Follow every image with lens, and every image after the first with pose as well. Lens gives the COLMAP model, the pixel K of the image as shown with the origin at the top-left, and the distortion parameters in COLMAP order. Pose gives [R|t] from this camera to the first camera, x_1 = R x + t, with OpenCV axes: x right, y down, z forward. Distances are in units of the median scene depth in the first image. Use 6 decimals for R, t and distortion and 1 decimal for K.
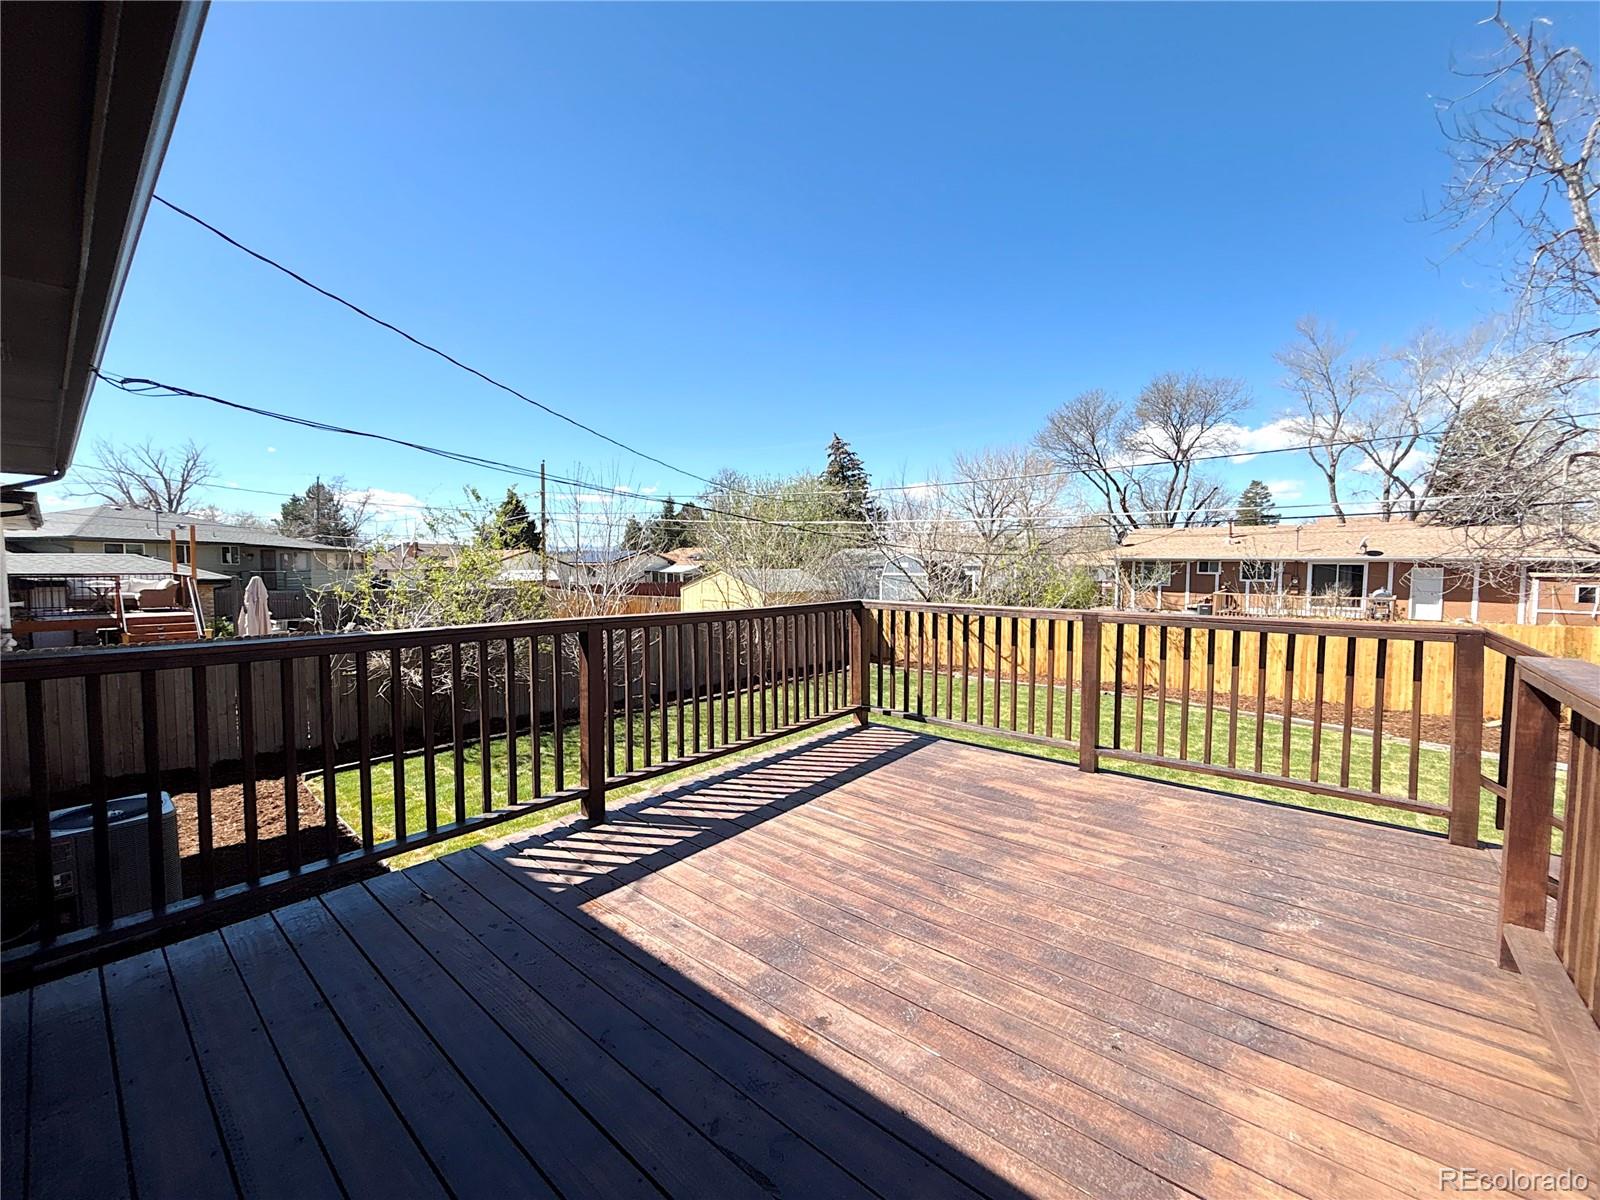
lens RADIAL K [[643.6, 0, 800.8], [0, 643.6, 599.5], [0, 0, 1]] dist [0.002027, -0.000246]
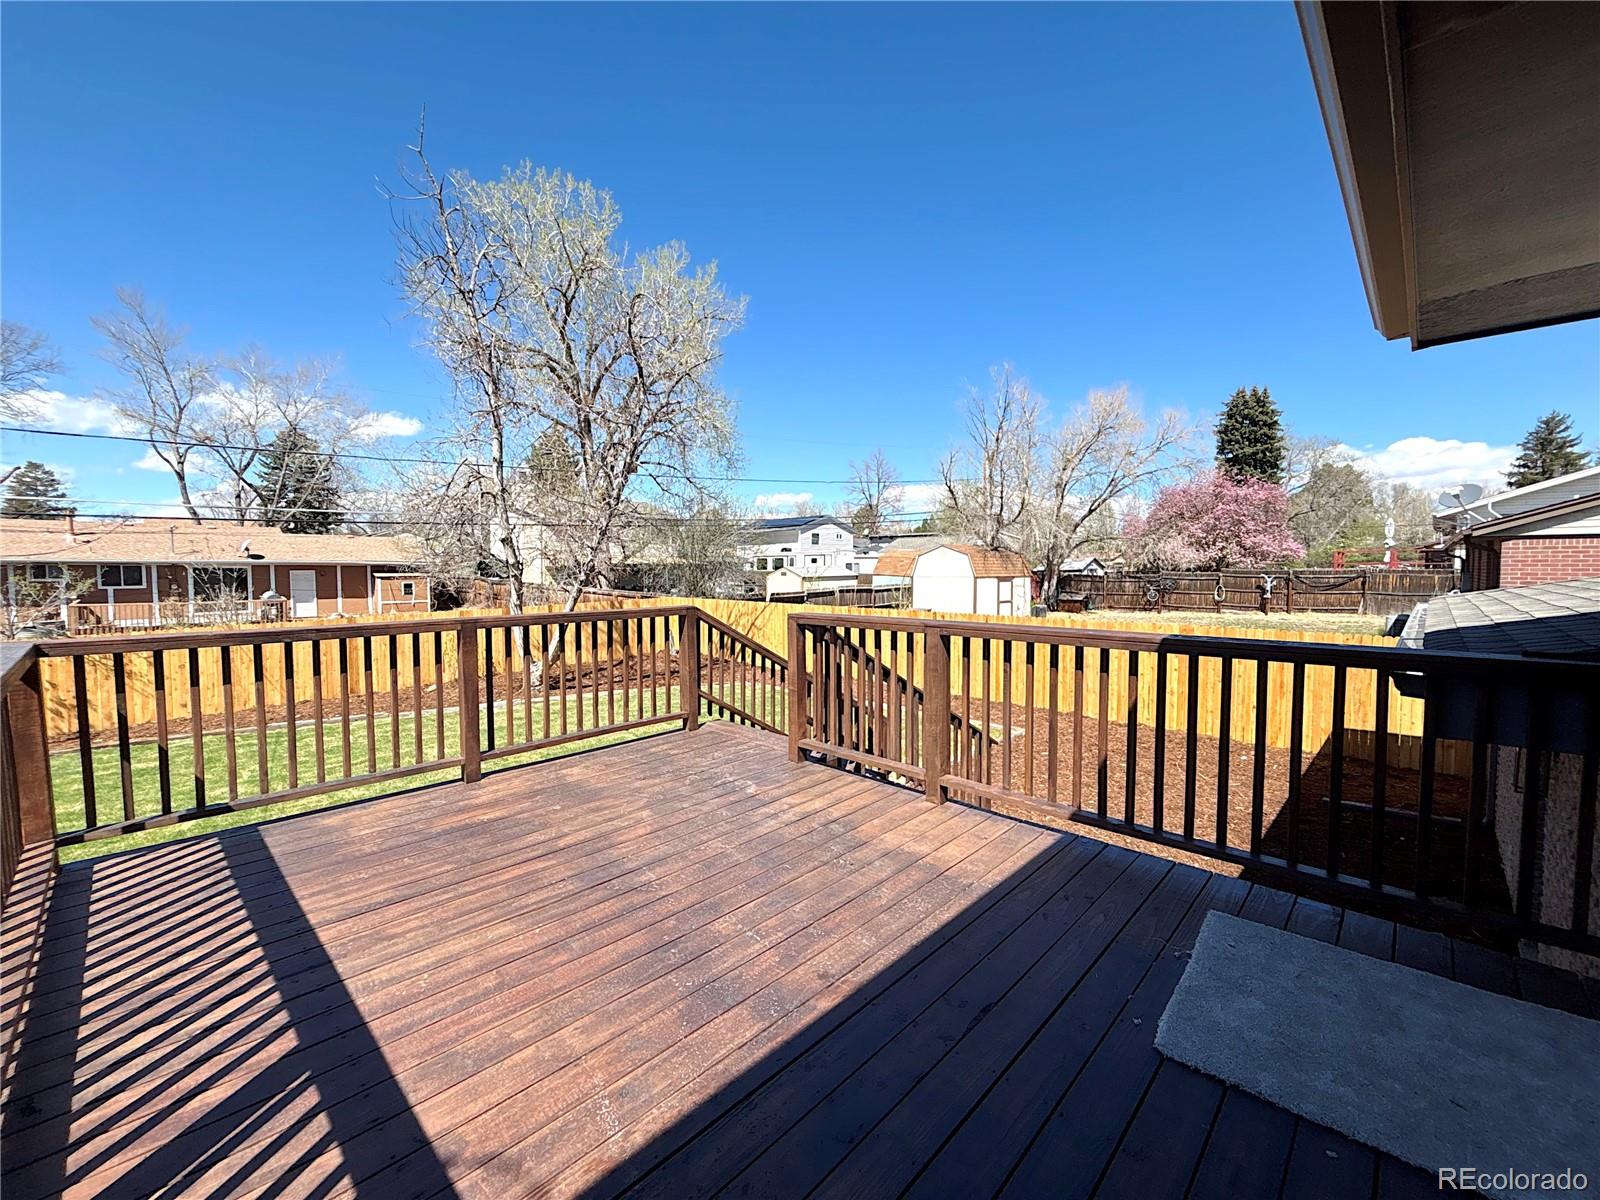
lens RADIAL K [[643.6, 0, 794.2], [0, 643.6, 598.4], [0, 0, 1]] dist [0.002027, -0.000246]
pose [[0.079511, -0.053824, 0.995380, -0.221417], [0.059689, 0.997007, 0.049144, -0.014452], [-0.995045, 0.055506, 0.082485, 0.190327]]
